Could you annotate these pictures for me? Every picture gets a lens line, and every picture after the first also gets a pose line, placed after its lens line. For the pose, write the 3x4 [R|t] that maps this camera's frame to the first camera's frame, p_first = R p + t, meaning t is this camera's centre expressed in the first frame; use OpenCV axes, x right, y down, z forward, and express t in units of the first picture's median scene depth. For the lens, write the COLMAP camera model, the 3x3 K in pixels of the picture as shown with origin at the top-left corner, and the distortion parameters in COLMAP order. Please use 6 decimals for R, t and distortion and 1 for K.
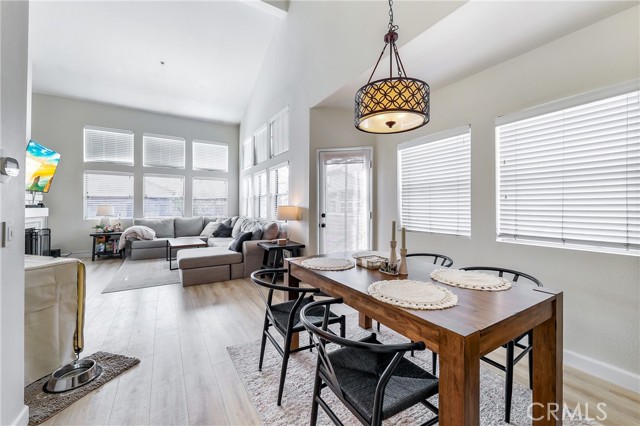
lens RADIAL K [[256.9, 0, 318.1], [0, 256.9, 203.7], [0, 0, 1]] dist [0.001032, 0.000167]
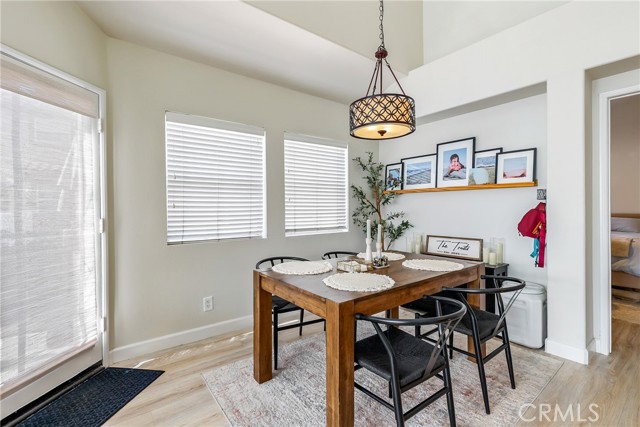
lens RADIAL K [[286.6, 0, 320.1], [0, 286.6, 208.6], [0, 0, 1]] dist [-0.000814, 0.000204]
pose [[-0.126572, -0.000999, 0.991957, -0.586972], [-0.000039, 0.999999, 0.001002, 0.014972], [-0.991957, 0.000088, -0.126572, 0.927074]]
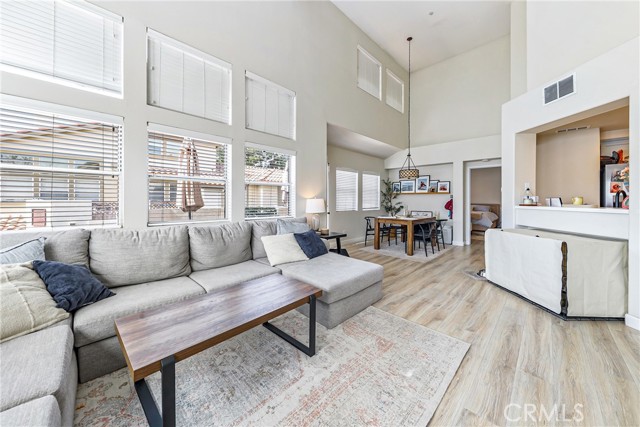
lens RADIAL K [[234.1, 0, 316.3], [0, 234.1, 195.6], [0, 0, 1]] dist [-0.000033, -0.000009]
pose [[-0.257334, 0.010406, 0.966267, -1.762369], [-0.012959, 0.999815, -0.014218, 0.011478], [-0.966236, -0.016181, -0.257151, 2.095391]]
